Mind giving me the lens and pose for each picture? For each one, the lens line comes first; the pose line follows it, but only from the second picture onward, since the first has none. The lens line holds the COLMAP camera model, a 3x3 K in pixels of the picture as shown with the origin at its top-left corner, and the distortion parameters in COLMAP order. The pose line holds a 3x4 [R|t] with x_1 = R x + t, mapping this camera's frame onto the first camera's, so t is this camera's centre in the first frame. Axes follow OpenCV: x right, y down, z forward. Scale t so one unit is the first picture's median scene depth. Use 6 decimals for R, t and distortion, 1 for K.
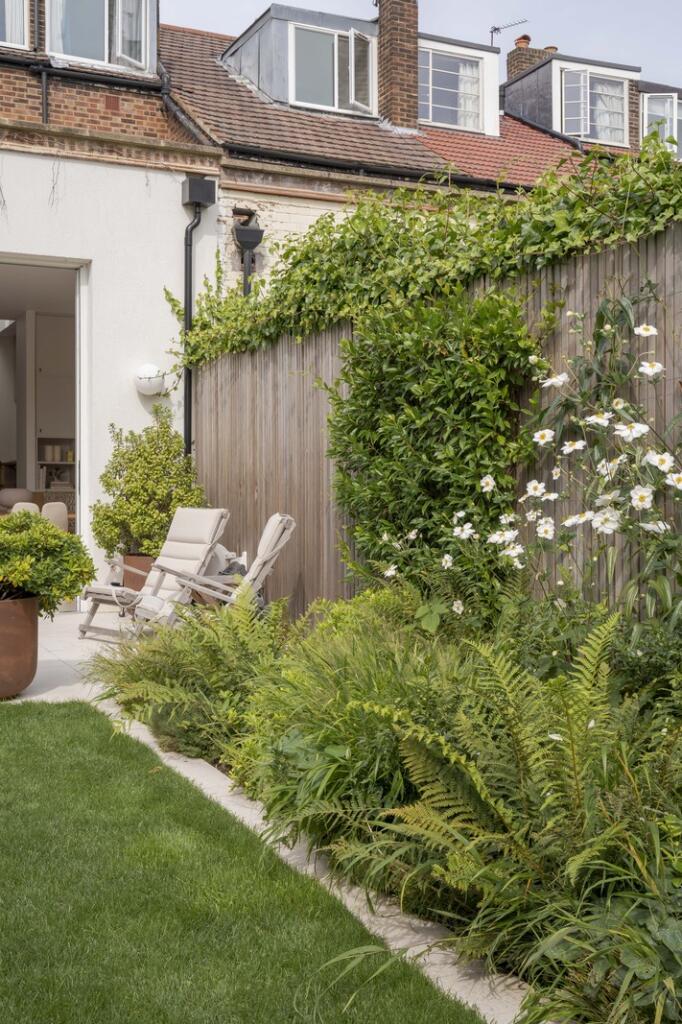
lens RADIAL K [[1209.4, 0, 341.0], [0, 1209.4, 512.0], [0, 0, 1]] dist [-0.008045, 0.156868]
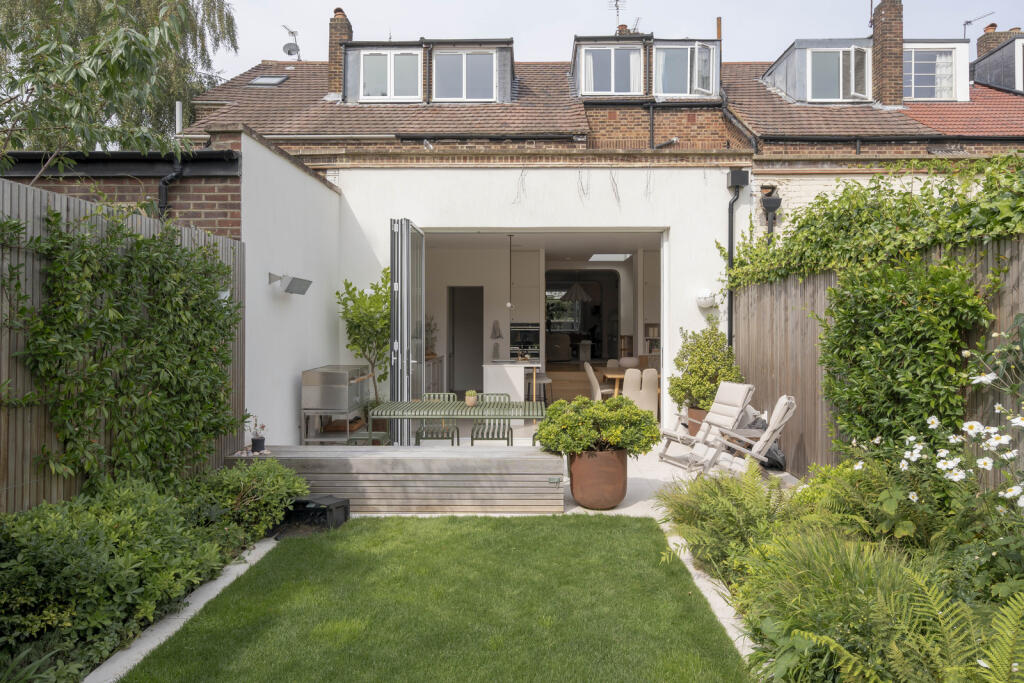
lens RADIAL K [[688.3, 0, 514.1], [0, 688.3, 326.9], [0, 0, 1]] dist [0.002560, 0.001038]
pose [[0.893123, 0.000863, -0.449811, 0.028686], [0.000624, 0.999995, 0.003160, -0.076915], [0.449811, -0.003103, 0.893118, 0.062055]]
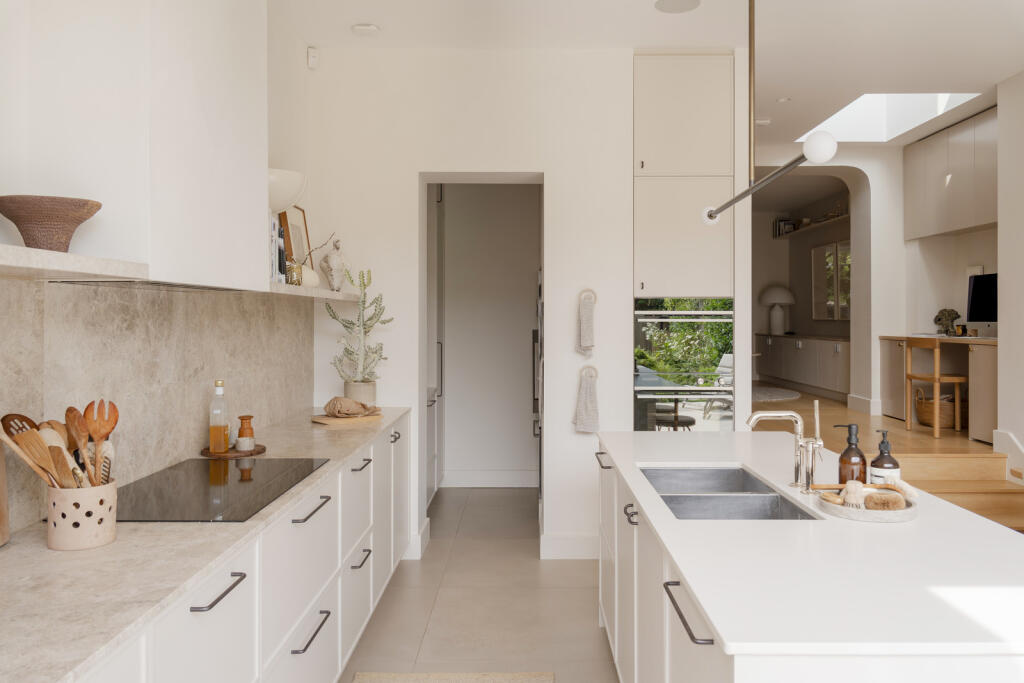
lens RADIAL K [[817.7, 0, 512.0], [0, 817.7, 341.5], [0, 0, 1]] dist [-0.002655, -0.002395]
pose [[0.895169, 0.015605, -0.445453, -0.371547], [-0.001486, 0.999486, 0.032028, -0.071137], [0.445724, -0.028009, 0.894732, 0.702279]]
